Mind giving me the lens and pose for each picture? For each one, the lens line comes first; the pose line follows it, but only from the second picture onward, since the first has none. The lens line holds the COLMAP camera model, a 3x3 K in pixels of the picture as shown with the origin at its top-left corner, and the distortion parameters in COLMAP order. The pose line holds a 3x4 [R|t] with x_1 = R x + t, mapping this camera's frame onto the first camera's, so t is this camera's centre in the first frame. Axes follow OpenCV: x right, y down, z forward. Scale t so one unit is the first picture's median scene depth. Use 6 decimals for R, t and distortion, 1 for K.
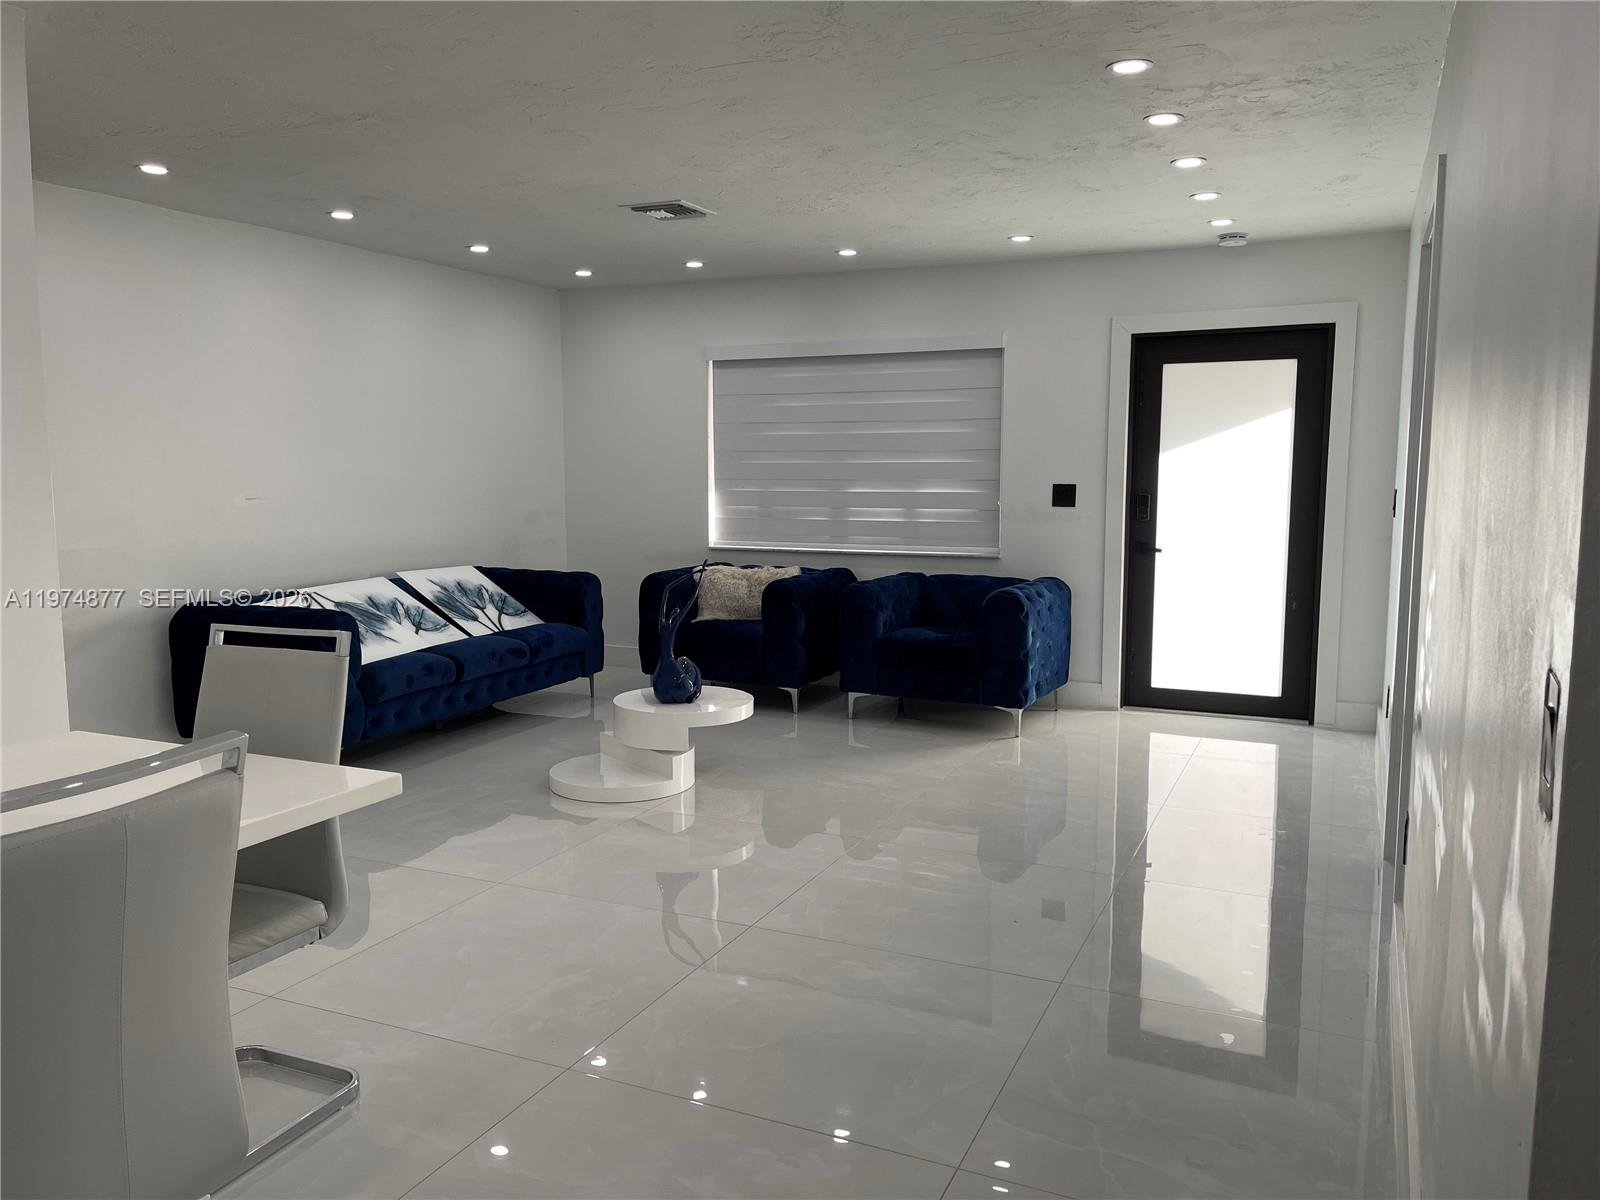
lens RADIAL K [[1177.4, 0, 813.3], [0, 1177.4, 591.5], [0, 0, 1]] dist [0.025783, -0.005704]
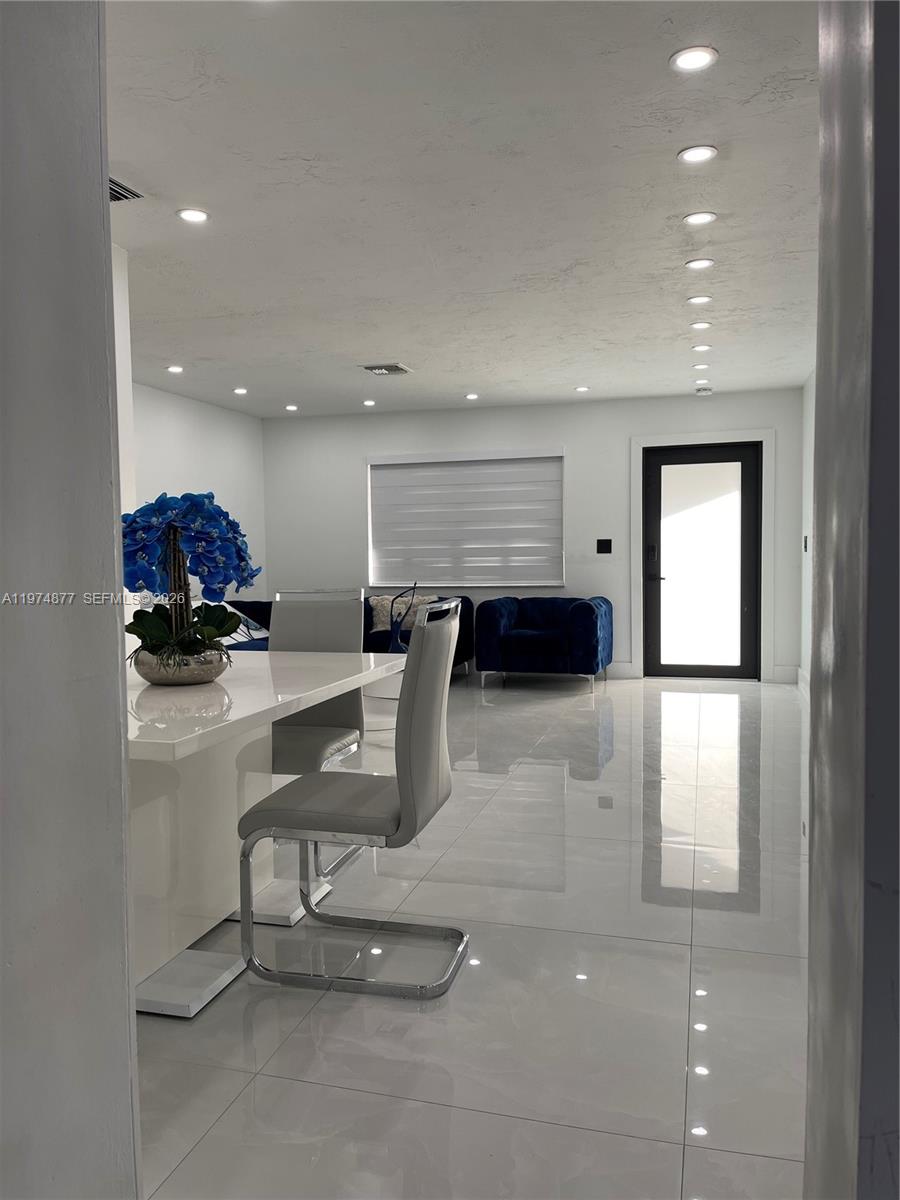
lens RADIAL K [[883.1, 0, 444.6], [0, 883.1, 594.7], [0, 0, 1]] dist [0.025783, -0.005704]
pose [[0.989175, -0.020691, 0.145272, -0.182486], [0.029710, 0.997745, -0.060189, 0.051512], [-0.143699, 0.063854, 0.987559, -0.159843]]
